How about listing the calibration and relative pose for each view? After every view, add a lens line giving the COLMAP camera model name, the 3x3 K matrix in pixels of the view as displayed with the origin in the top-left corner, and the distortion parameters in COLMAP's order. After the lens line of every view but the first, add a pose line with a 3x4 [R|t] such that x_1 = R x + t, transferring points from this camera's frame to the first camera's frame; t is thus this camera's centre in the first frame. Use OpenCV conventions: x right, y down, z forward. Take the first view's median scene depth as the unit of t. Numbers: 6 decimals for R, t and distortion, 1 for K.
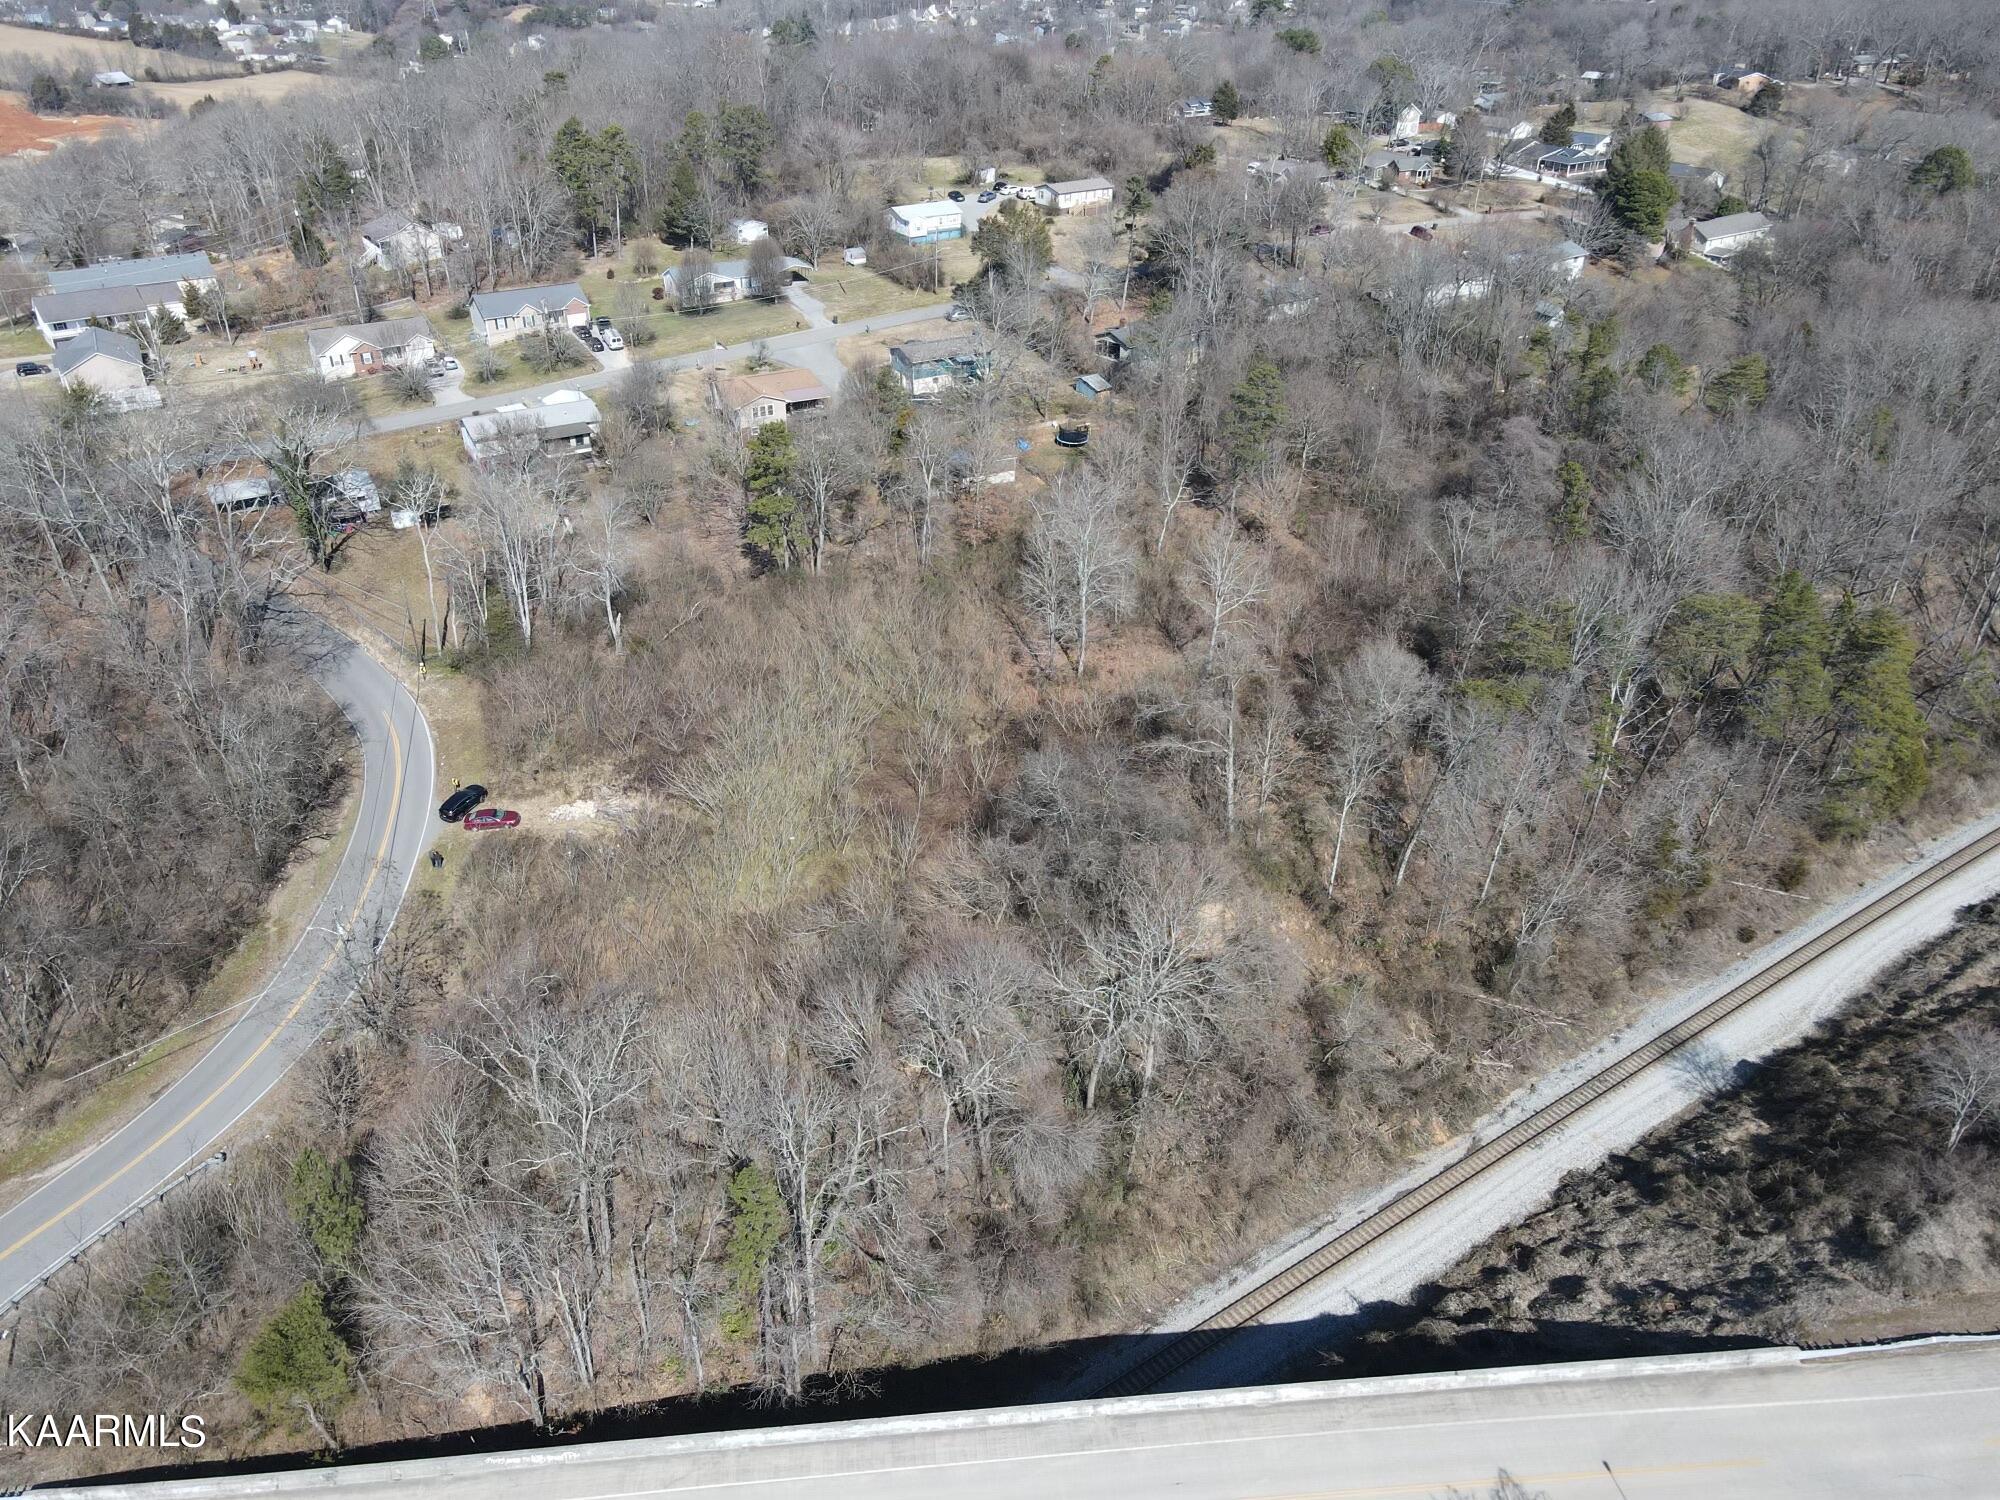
lens RADIAL K [[1429.6, 0, 988.5], [0, 1429.6, 752.8], [0, 0, 1]] dist [0.040360, -0.030742]
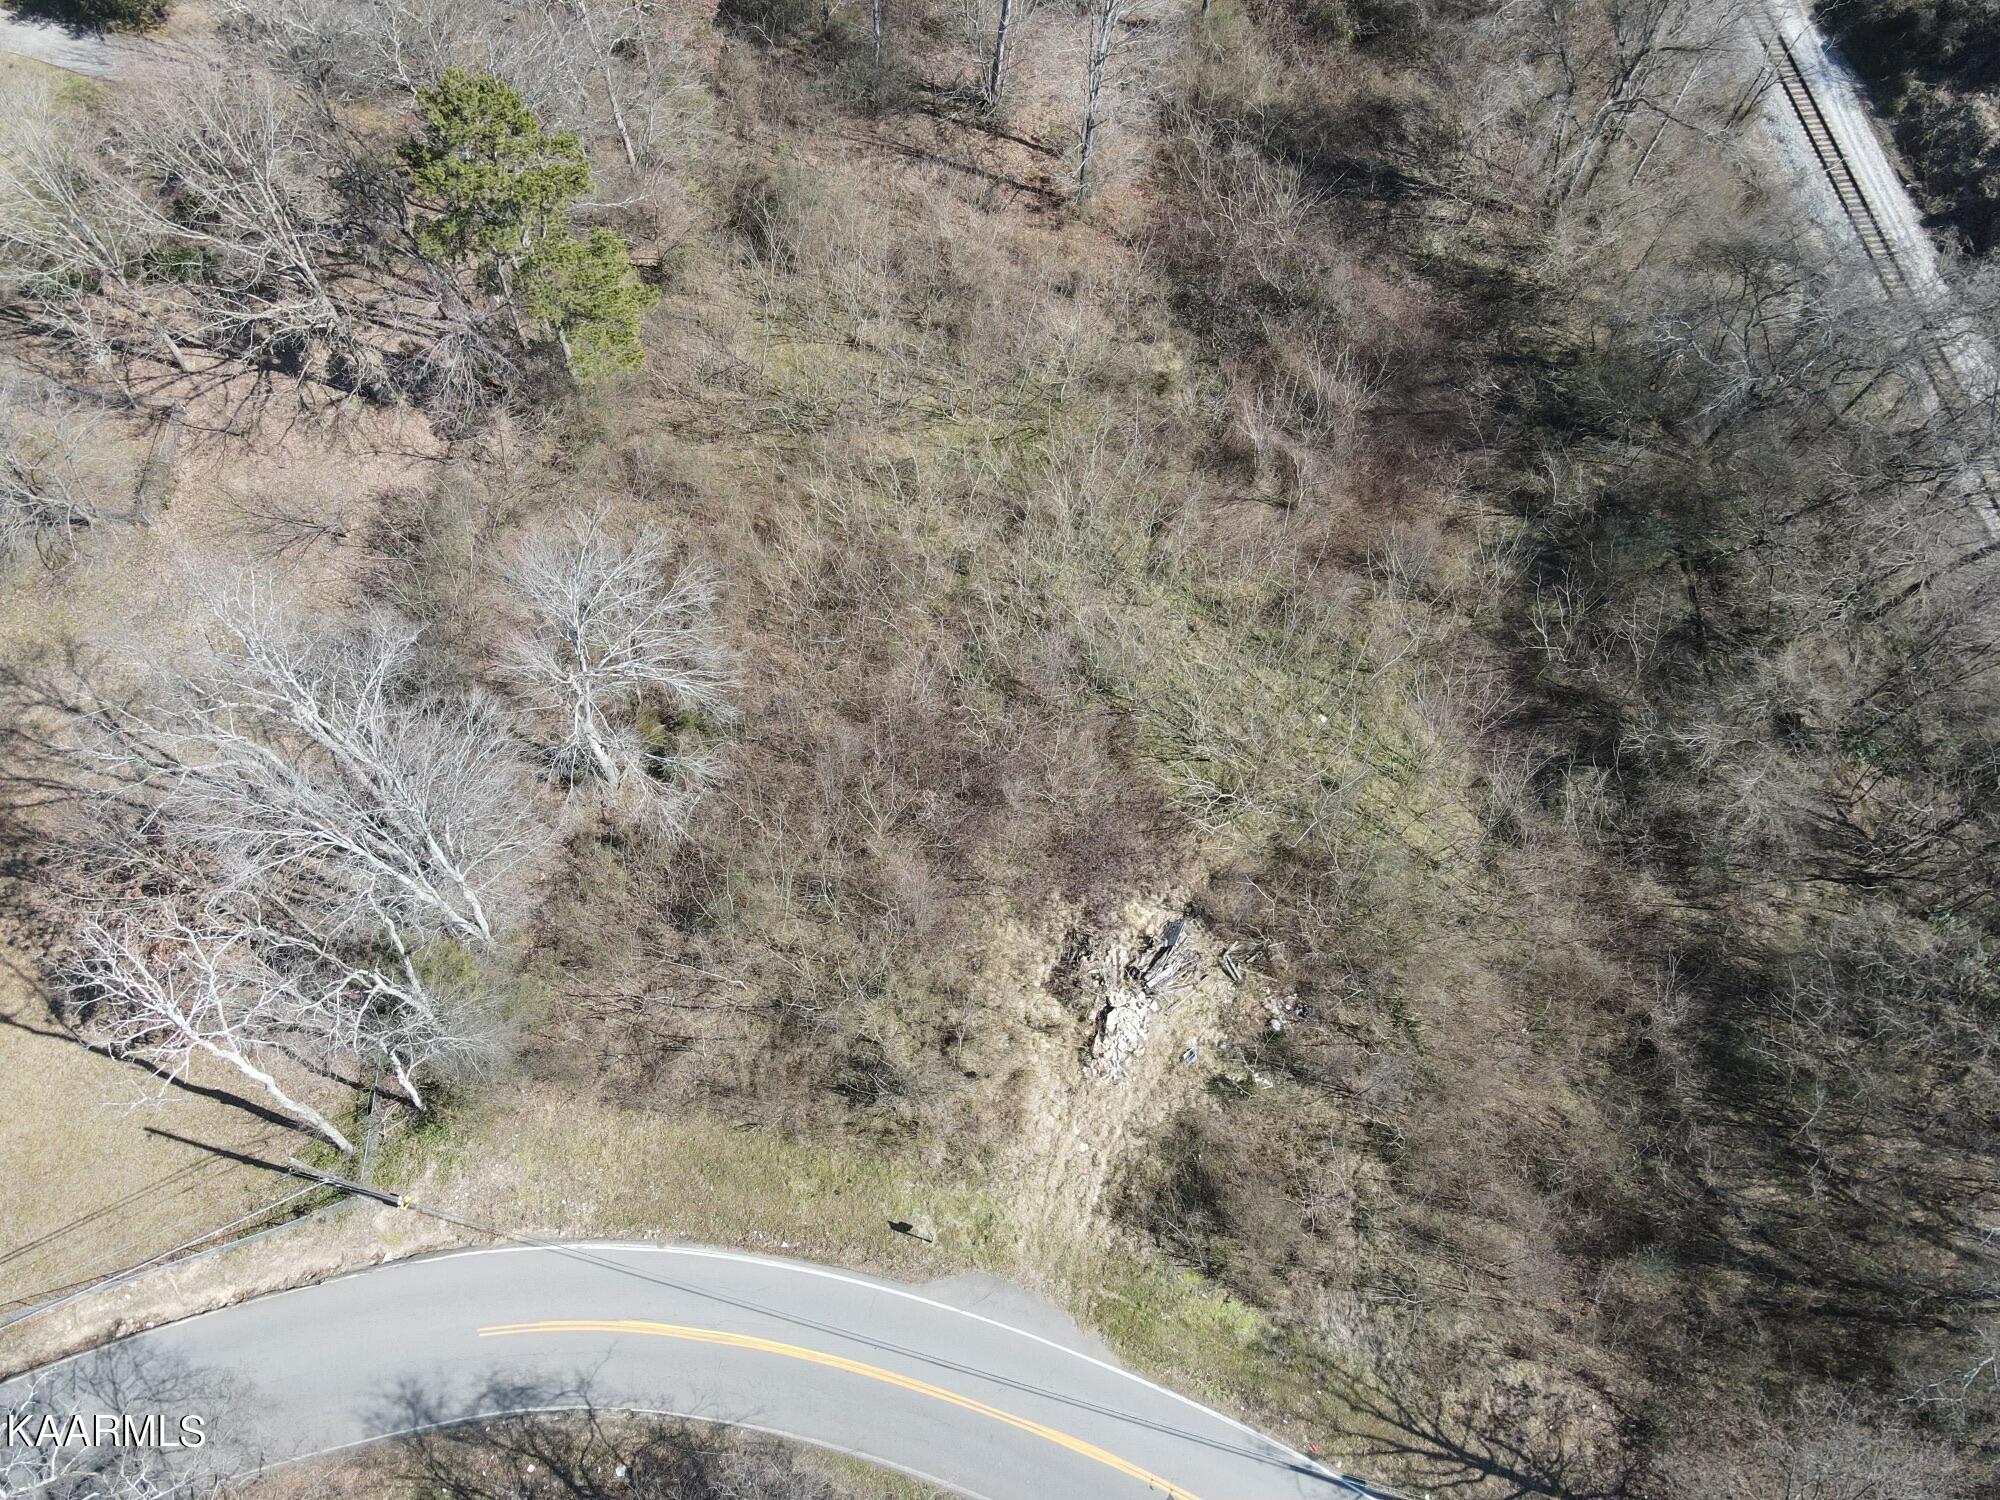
lens RADIAL K [[1429.6, 0, 988.4], [0, 1429.6, 748.3], [0, 0, 1]] dist [0.040360, -0.030742]
pose [[0.470771, -0.789700, 0.393381, -0.458031], [0.437226, 0.596104, 0.673419, -0.391111], [-0.766295, -0.145030, 0.625906, 0.797853]]
